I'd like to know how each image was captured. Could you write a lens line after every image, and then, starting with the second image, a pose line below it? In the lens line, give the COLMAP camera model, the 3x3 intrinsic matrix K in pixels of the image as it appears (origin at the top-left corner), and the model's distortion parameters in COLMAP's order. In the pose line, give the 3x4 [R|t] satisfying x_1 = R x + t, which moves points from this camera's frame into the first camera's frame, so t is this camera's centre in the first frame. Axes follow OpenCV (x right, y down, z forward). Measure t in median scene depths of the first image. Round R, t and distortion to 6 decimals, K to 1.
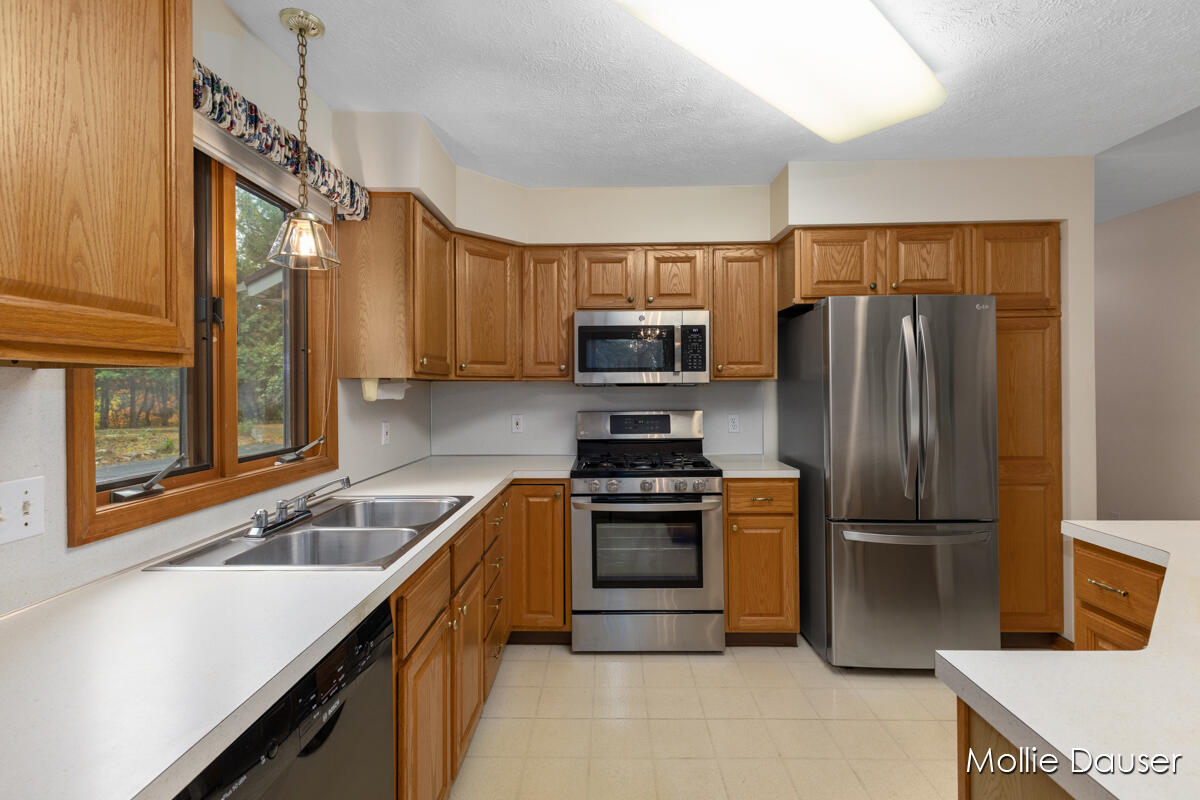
lens RADIAL K [[538.1, 0, 594.2], [0, 538.1, 390.5], [0, 0, 1]] dist [0.000063, -0.000365]
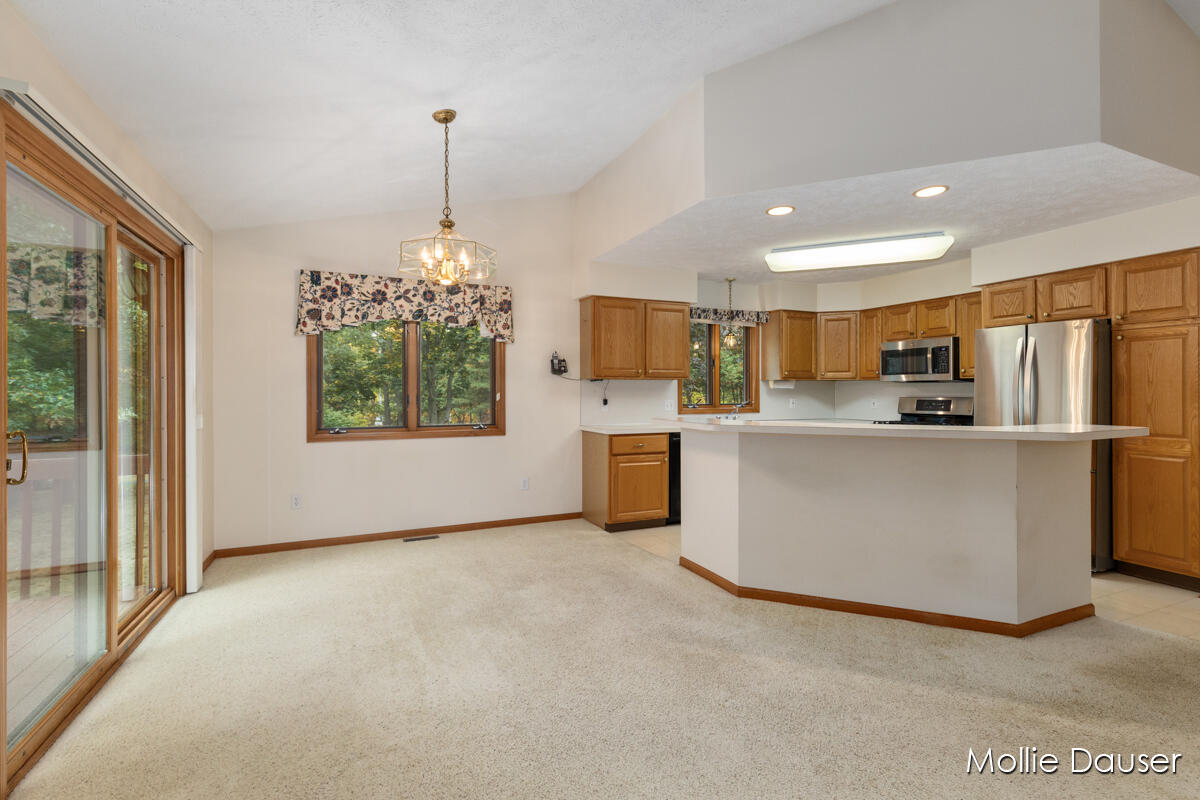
lens RADIAL K [[538.1, 0, 594.2], [0, 538.1, 390.5], [0, 0, 1]] dist [0.000063, -0.000365]
pose [[0.428294, 0.005805, -0.903621, 1.384575], [-0.005637, 0.999977, 0.003753, 0.020416], [0.903622, 0.003486, 0.428317, -0.799004]]
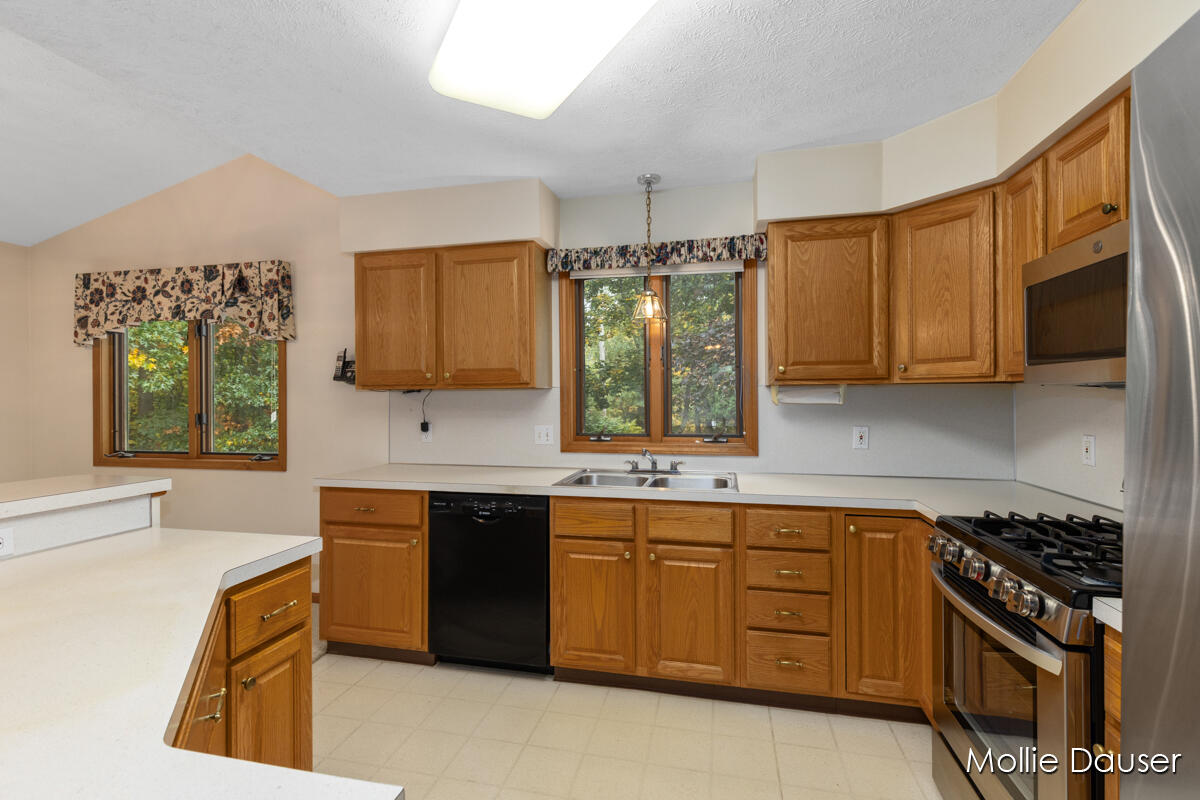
lens RADIAL K [[538.1, 0, 594.2], [0, 538.1, 390.5], [0, 0, 1]] dist [0.000063, -0.000365]
pose [[-0.193201, -0.000205, -0.981159, 0.716310], [0.003880, 0.999992, -0.000973, -0.008958], [0.981151, -0.003995, -0.193199, 0.714466]]
